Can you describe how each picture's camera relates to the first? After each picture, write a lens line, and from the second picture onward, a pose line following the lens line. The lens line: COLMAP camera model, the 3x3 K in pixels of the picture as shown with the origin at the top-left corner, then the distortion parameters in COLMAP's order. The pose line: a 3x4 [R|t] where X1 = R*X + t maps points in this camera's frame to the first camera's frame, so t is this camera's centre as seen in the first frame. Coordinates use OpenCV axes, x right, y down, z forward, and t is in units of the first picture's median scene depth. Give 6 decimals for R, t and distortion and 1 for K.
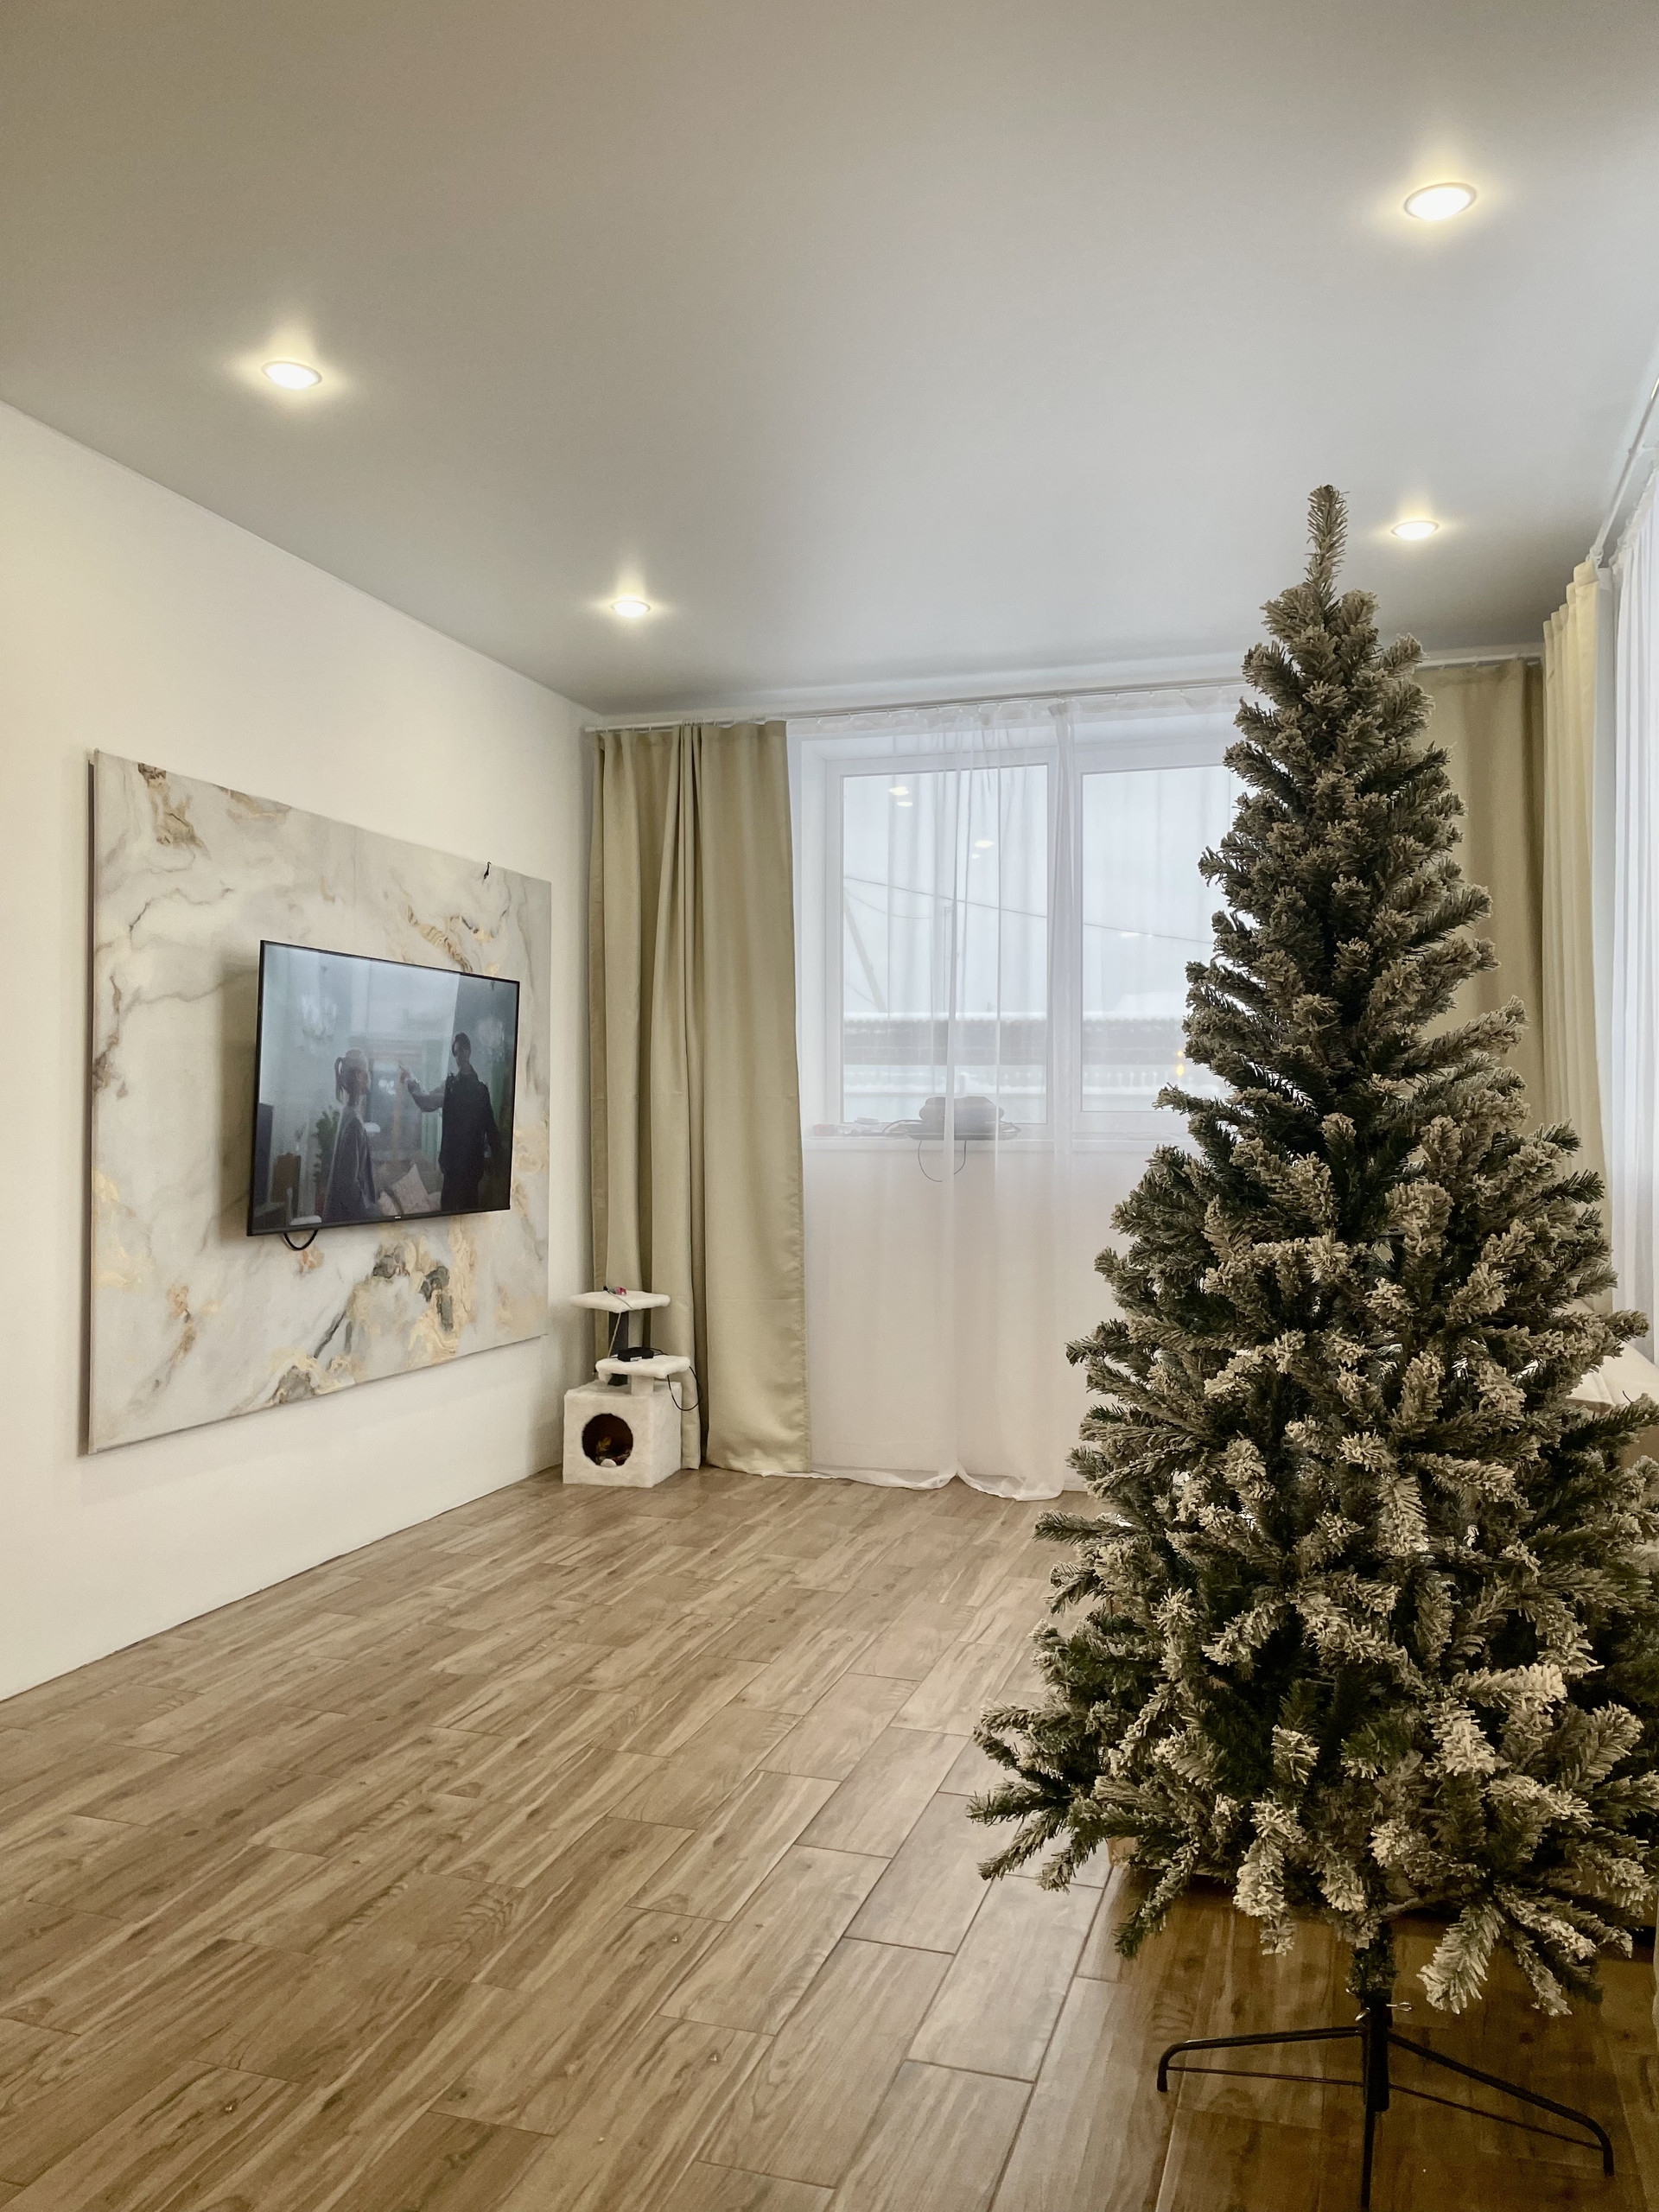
lens RADIAL K [[1661.2, 0, 829.3], [0, 1661.2, 1100.5], [0, 0, 1]] dist [0.075156, -0.075843]
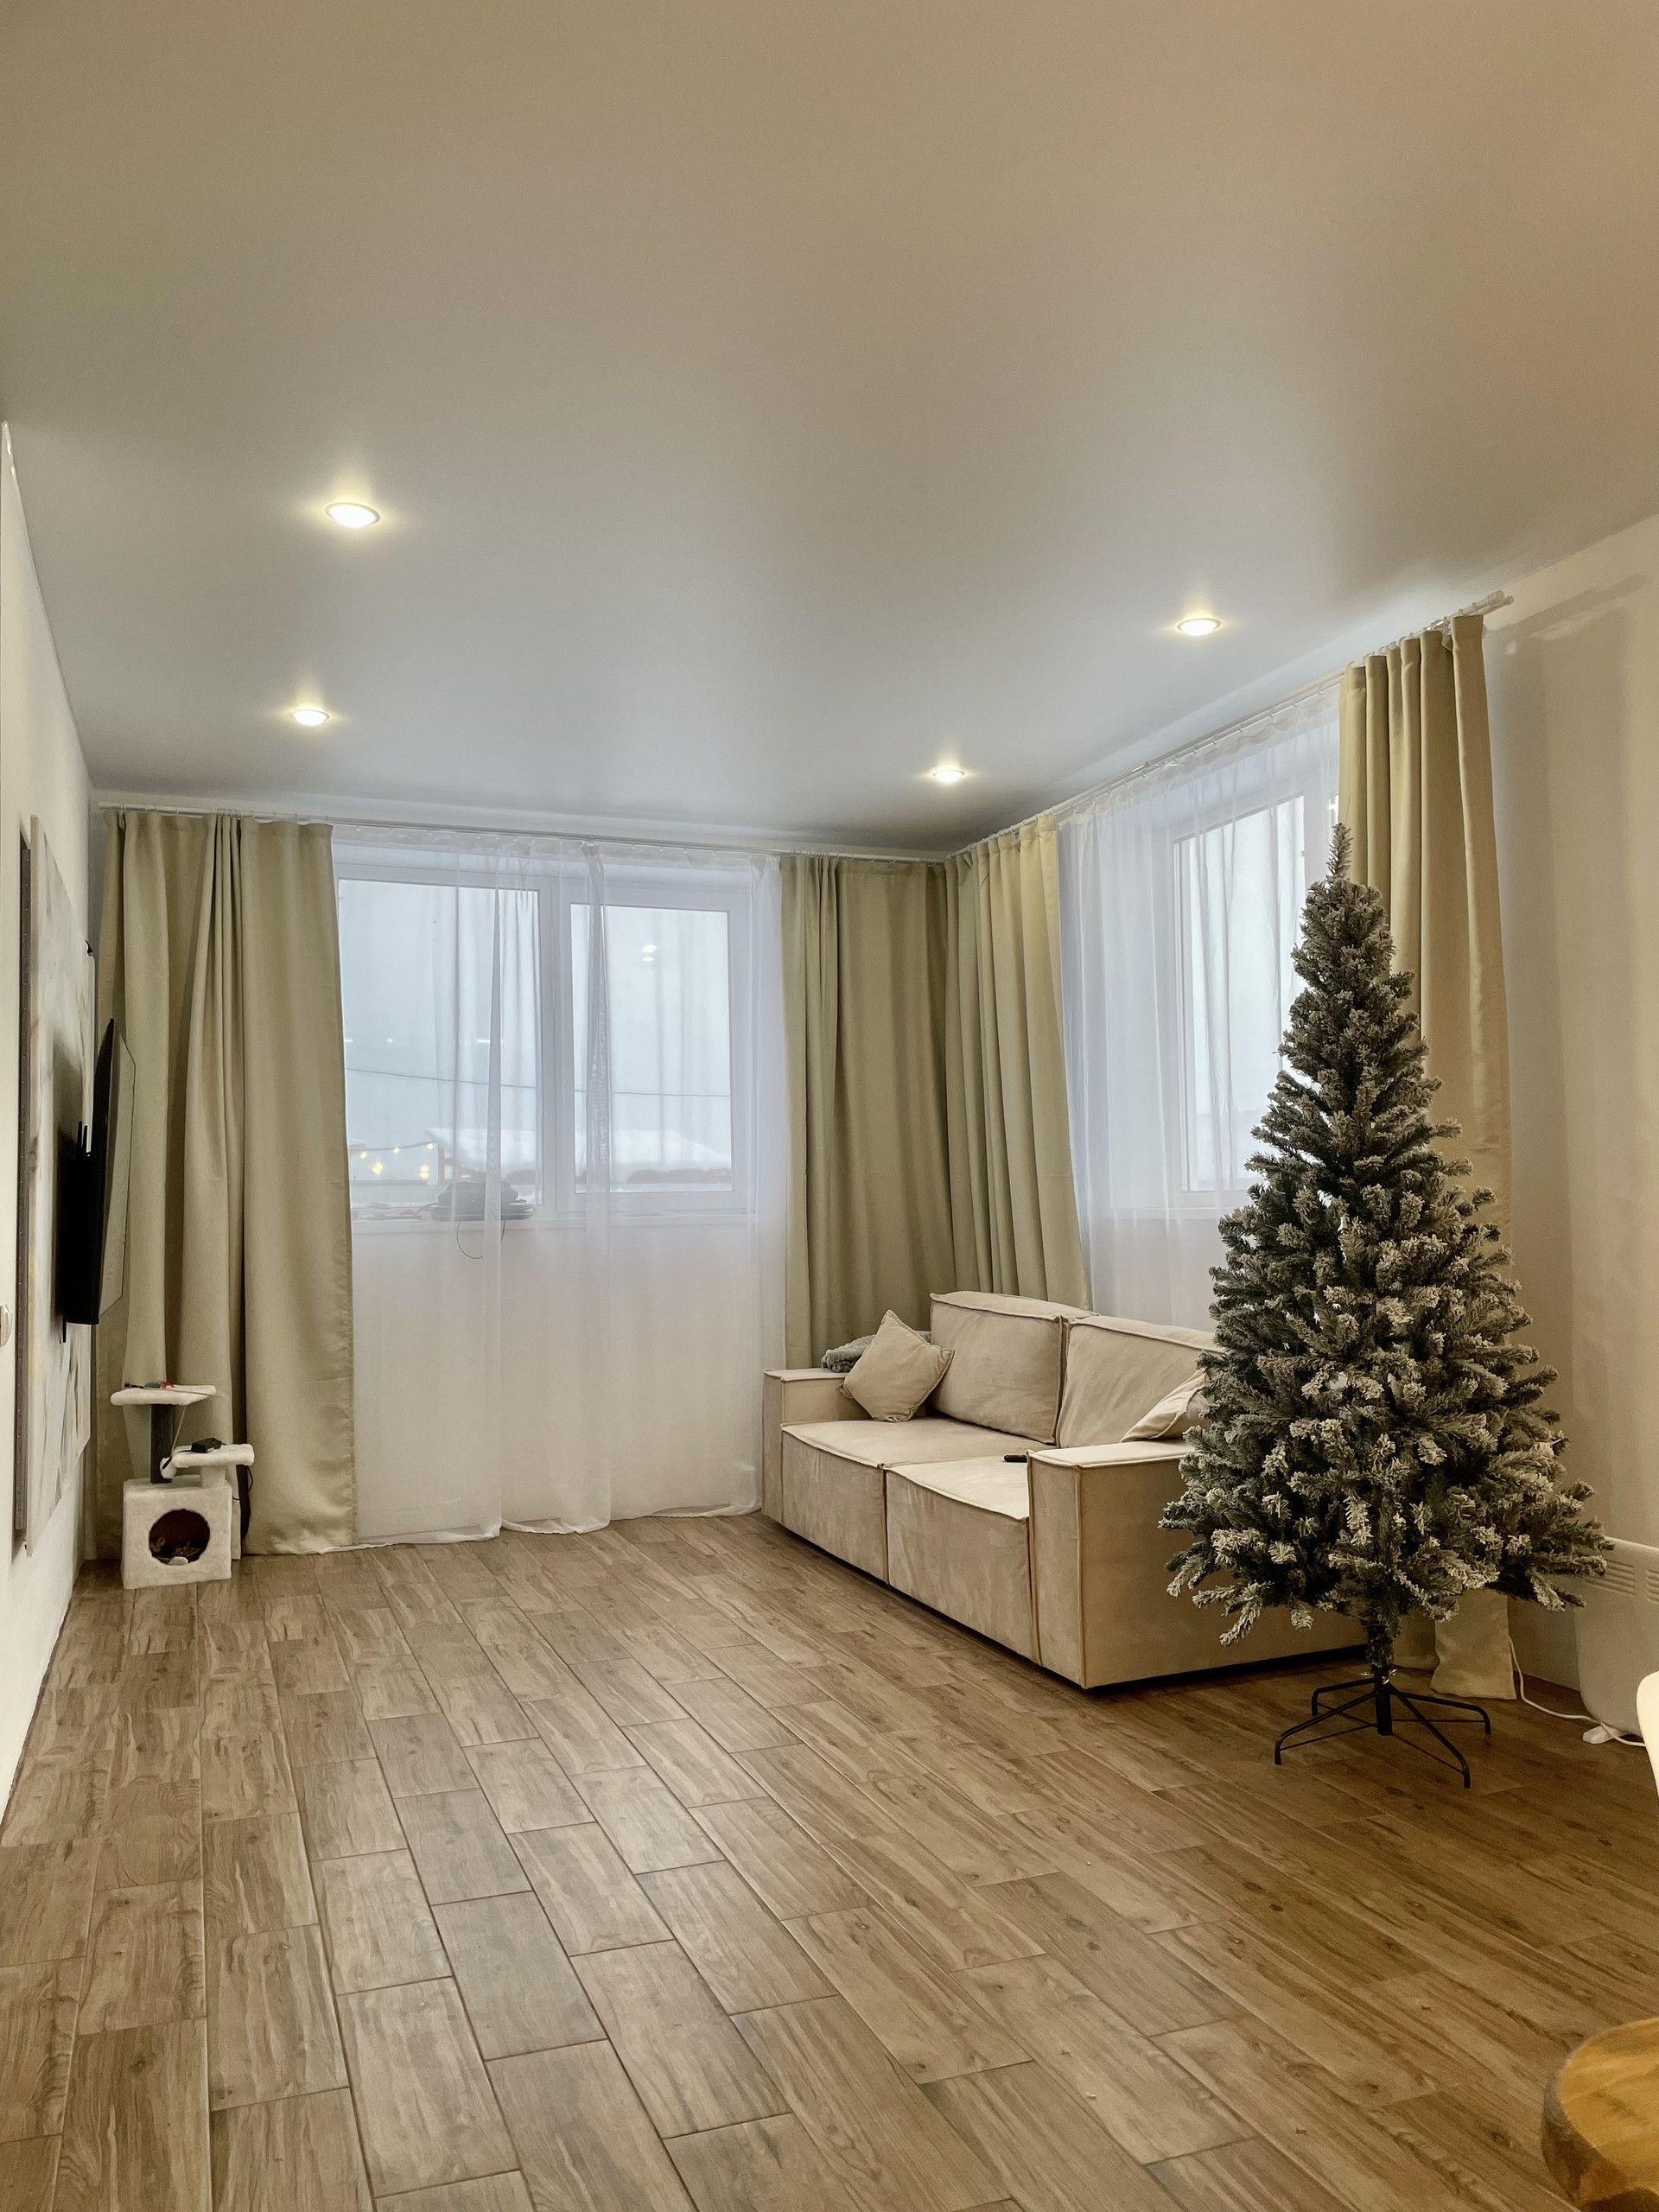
lens RADIAL K [[1661.2, 0, 841.4], [0, 1661.2, 1119.0], [0, 0, 1]] dist [0.075156, -0.075843]
pose [[0.780352, 0.018450, 0.625069, -0.448453], [0.012348, 0.998915, -0.044900, 0.009023], [-0.625219, 0.042756, 0.779277, -0.015792]]
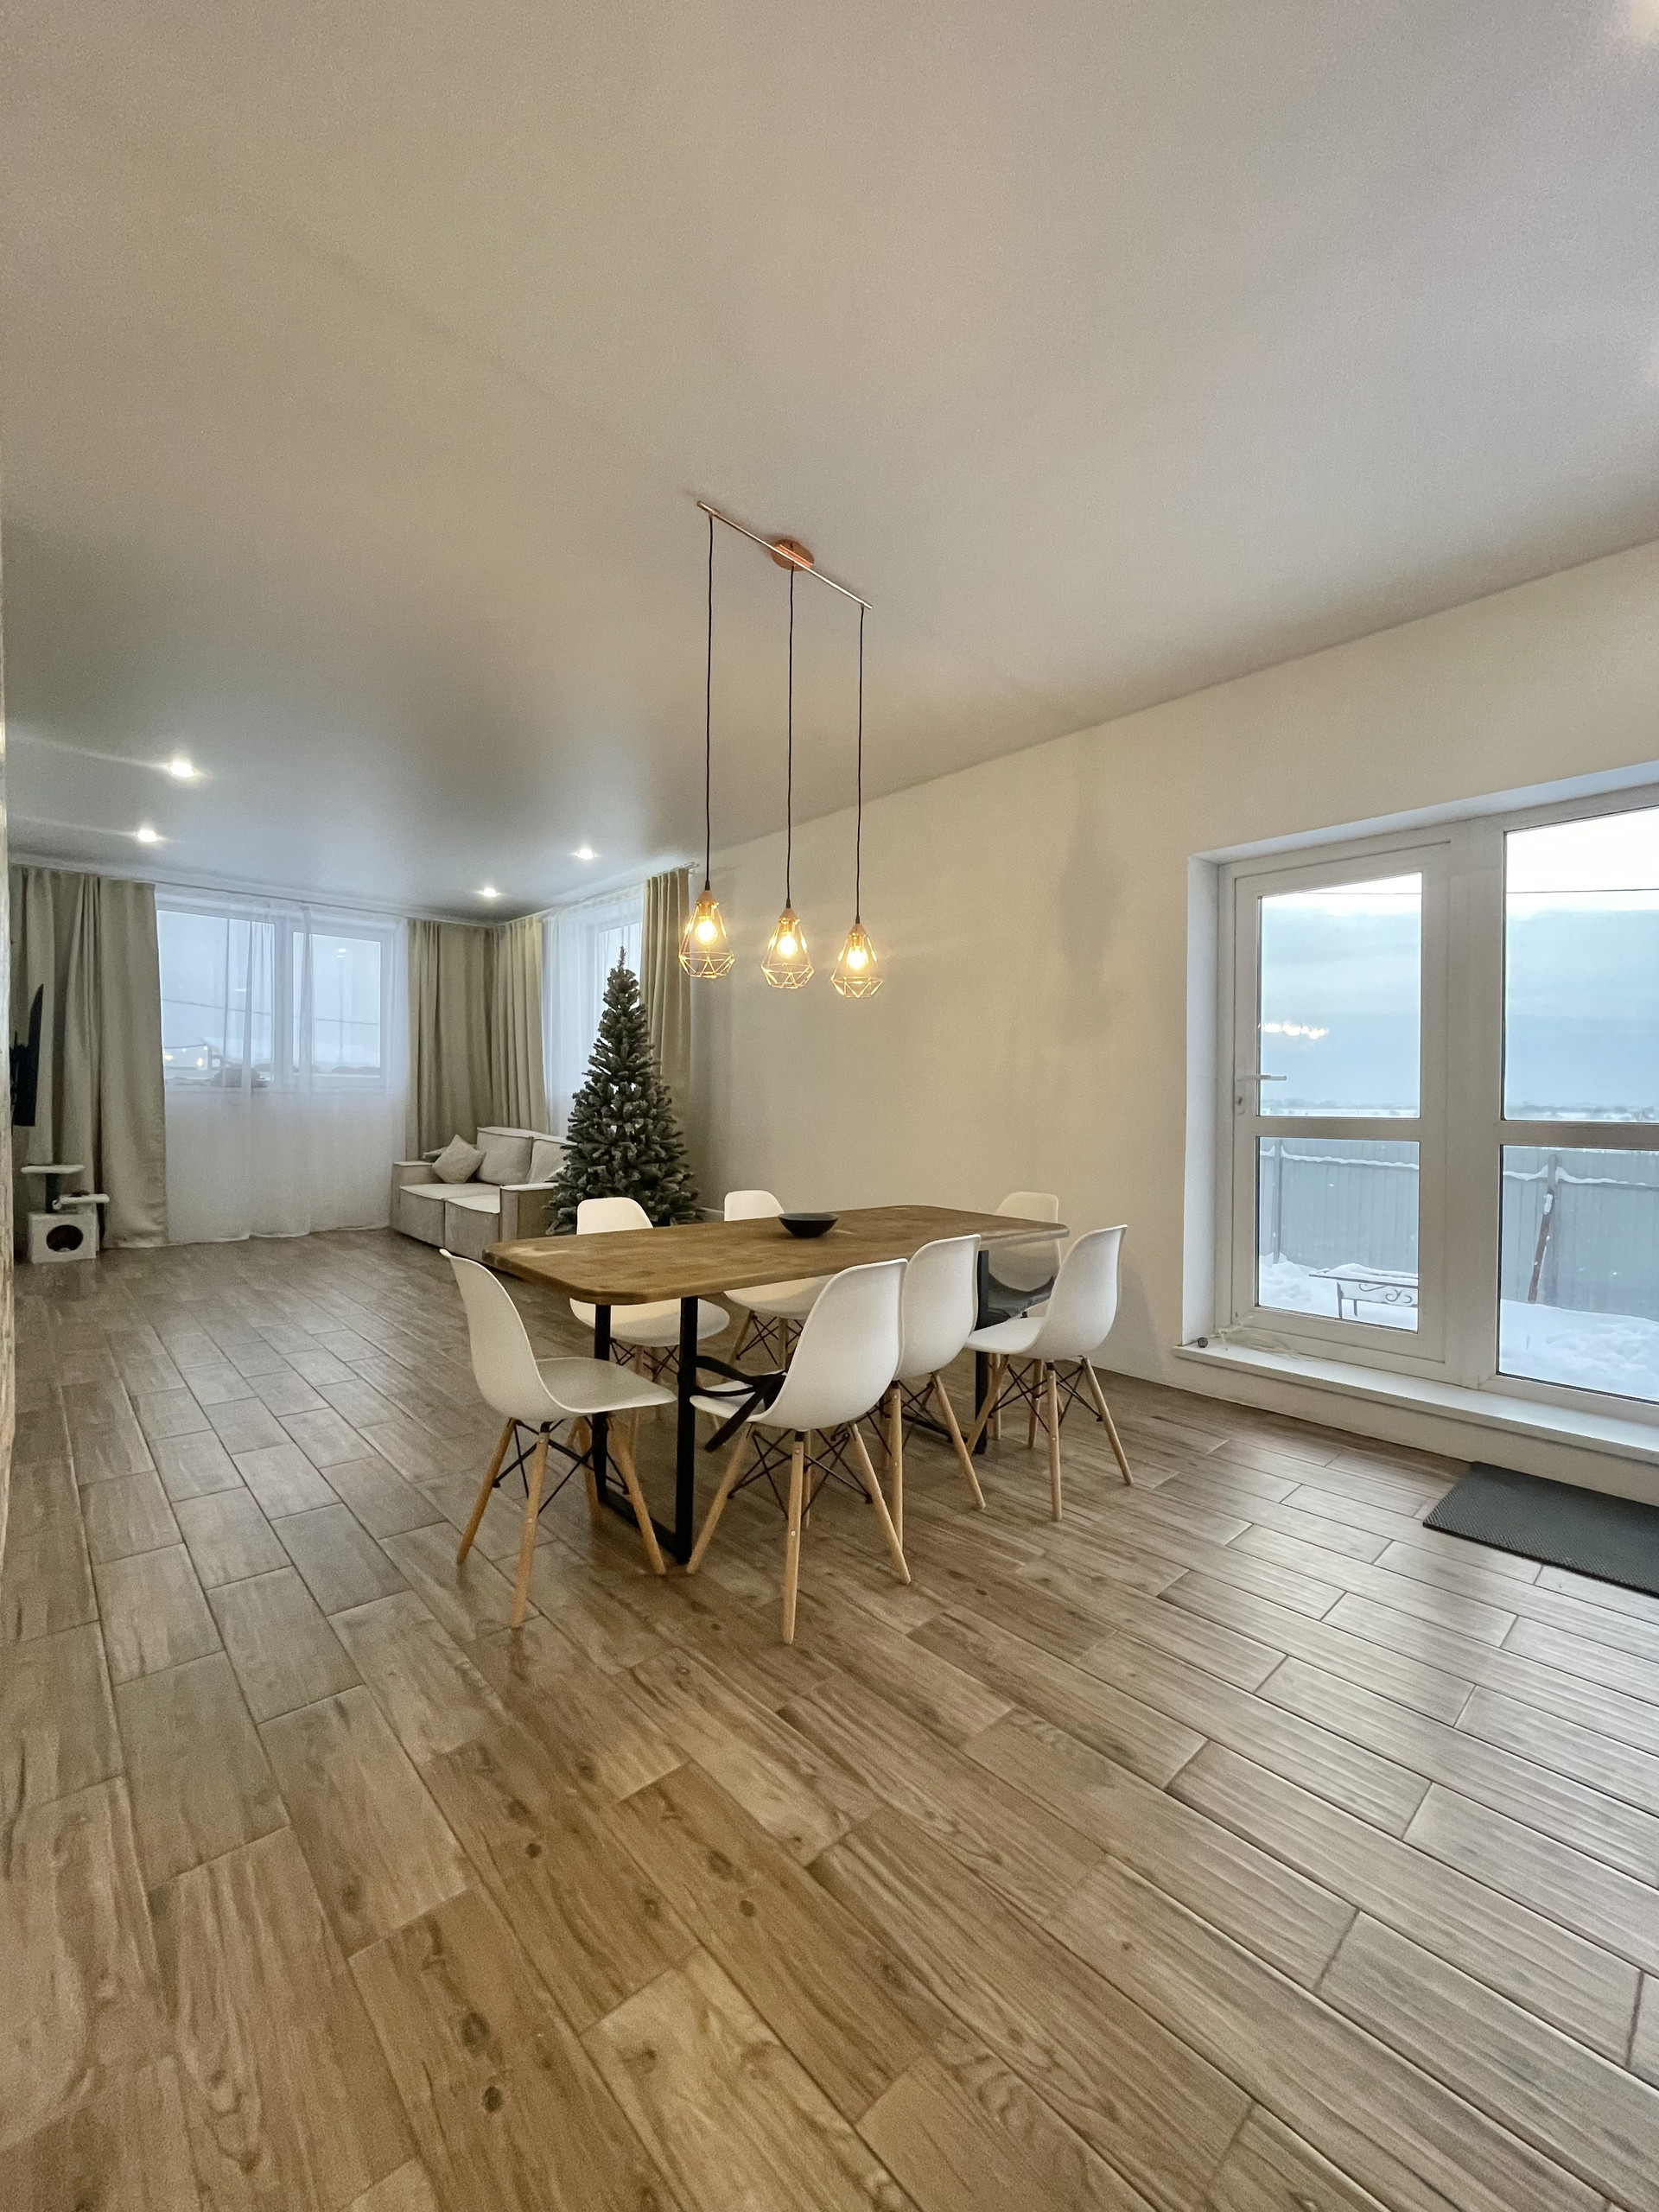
lens RADIAL K [[893.7, 0, 827.1], [0, 893.7, 1105.2], [0, 0, 1]] dist [-0.002580, 0.000995]
pose [[0.498203, -0.002826, 0.867056, -0.593167], [-0.020132, 0.999687, 0.014826, 0.014021], [-0.866827, -0.024842, 0.497990, -0.290932]]
